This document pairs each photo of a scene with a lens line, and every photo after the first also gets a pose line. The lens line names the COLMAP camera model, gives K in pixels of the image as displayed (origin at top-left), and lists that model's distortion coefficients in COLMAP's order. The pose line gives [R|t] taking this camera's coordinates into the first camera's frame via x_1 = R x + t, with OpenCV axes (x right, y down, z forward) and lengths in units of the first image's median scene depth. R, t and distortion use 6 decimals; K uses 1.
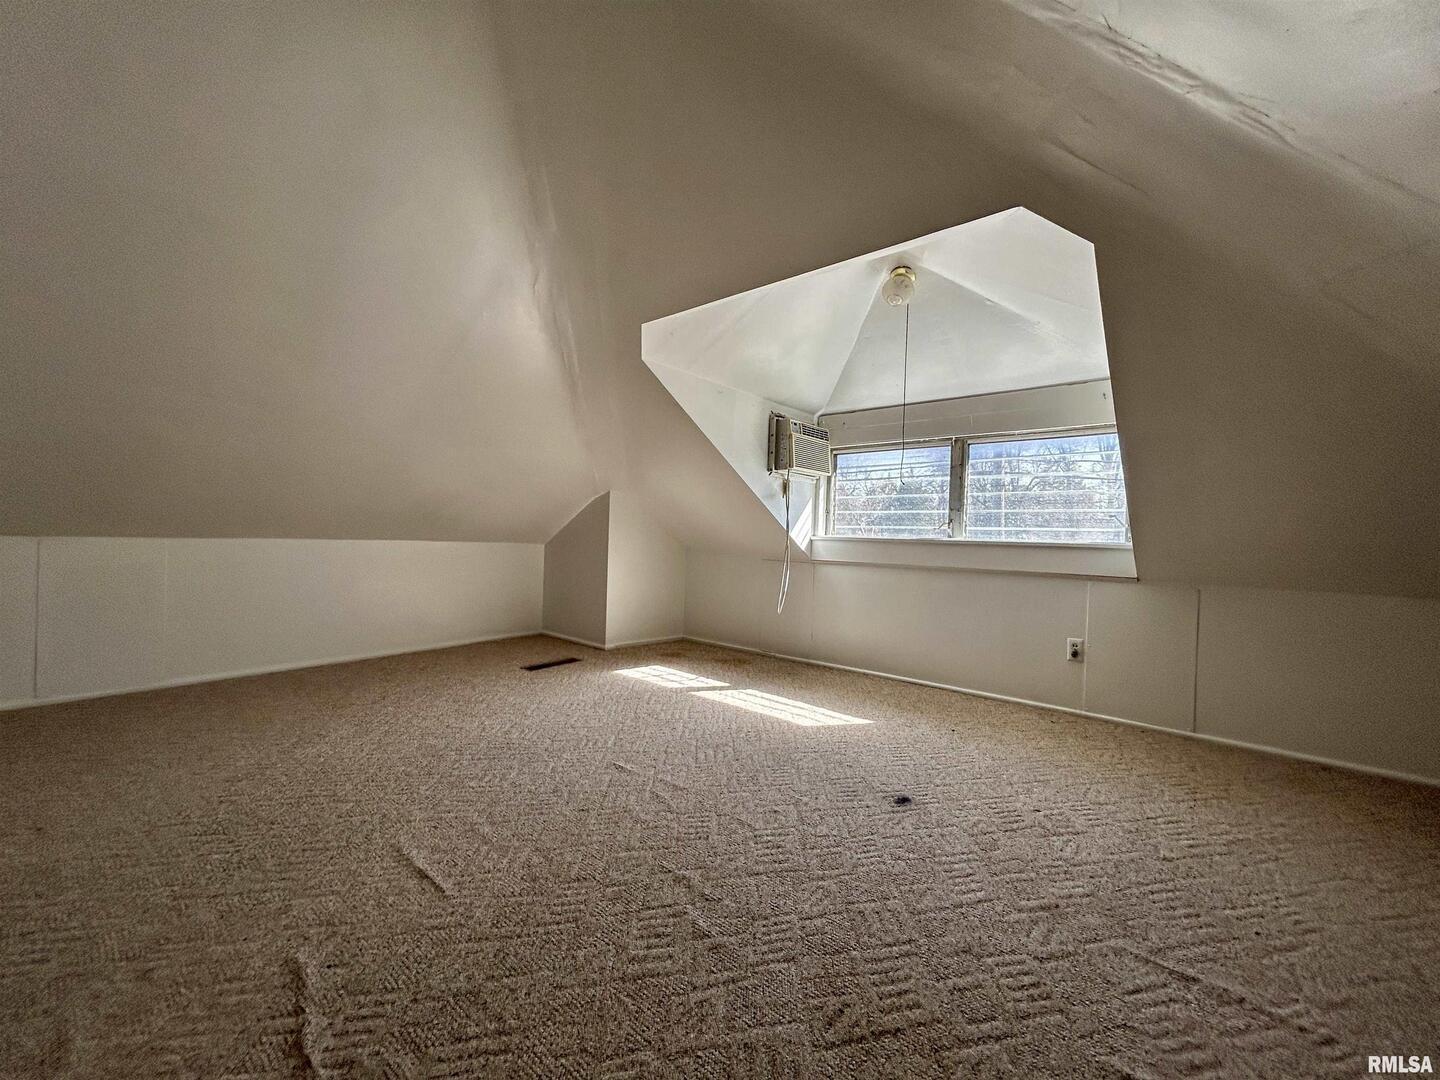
lens RADIAL K [[583.5, 0, 723.7], [0, 583.5, 531.9], [0, 0, 1]] dist [-0.003102, 0.000491]
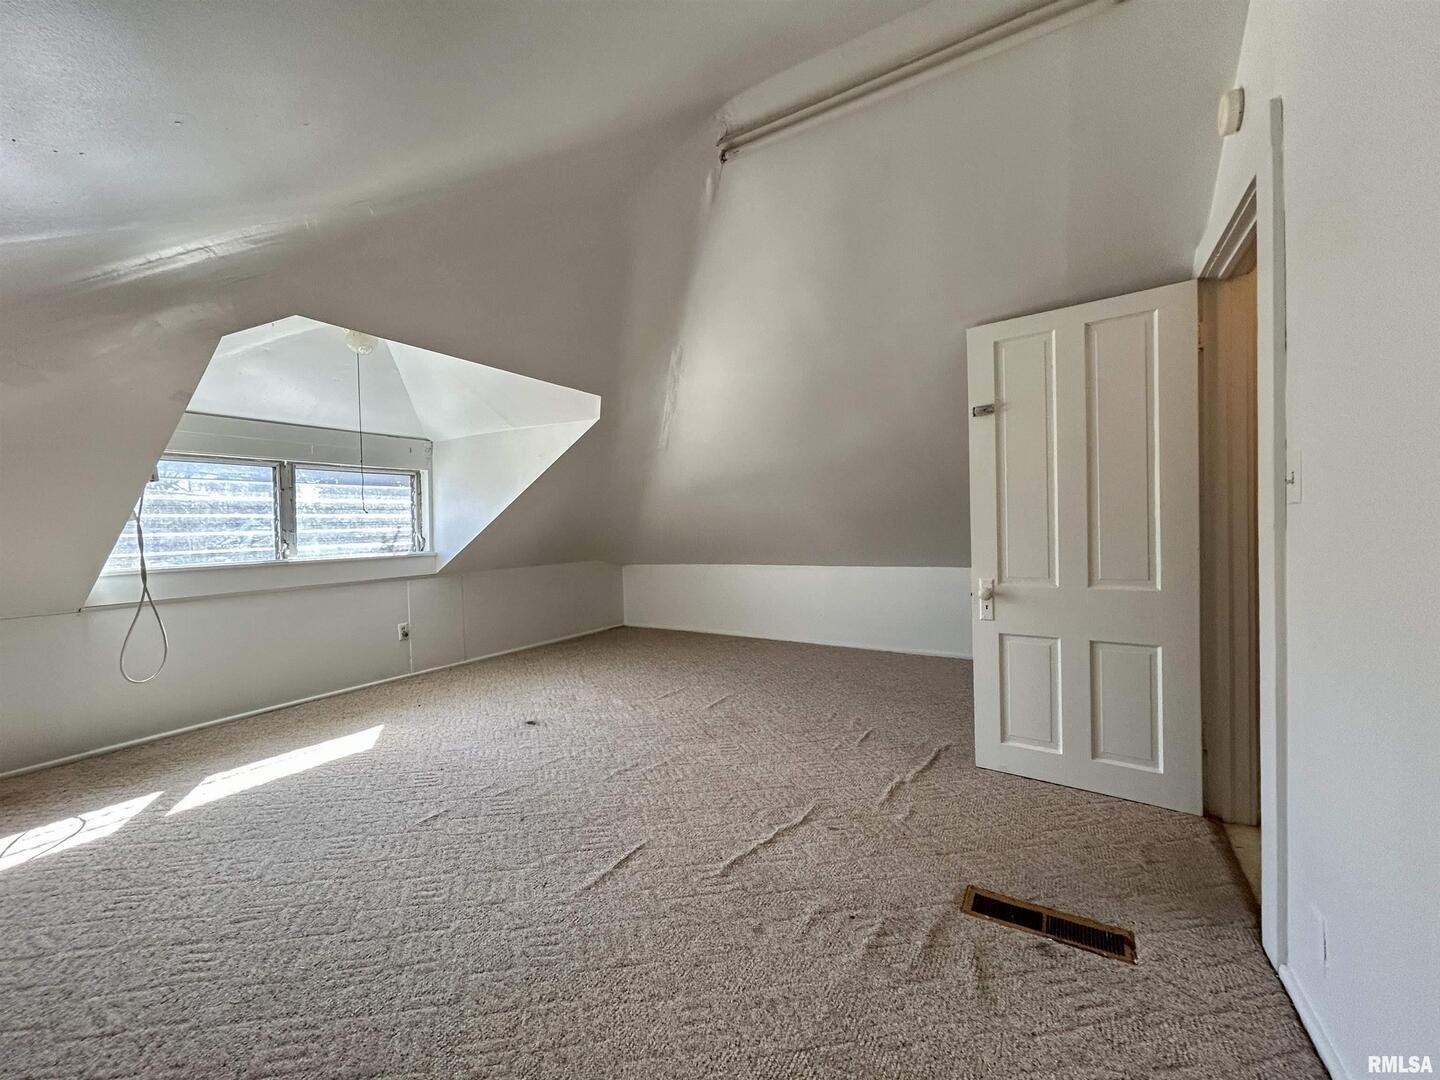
lens RADIAL K [[583.5, 0, 721.0], [0, 583.5, 538.8], [0, 0, 1]] dist [-0.003102, 0.000491]
pose [[-0.182087, -0.047066, 0.982155, -0.876011], [0.016709, 0.998561, 0.050950, -0.073512], [-0.983141, 0.025688, -0.181038, 0.510310]]
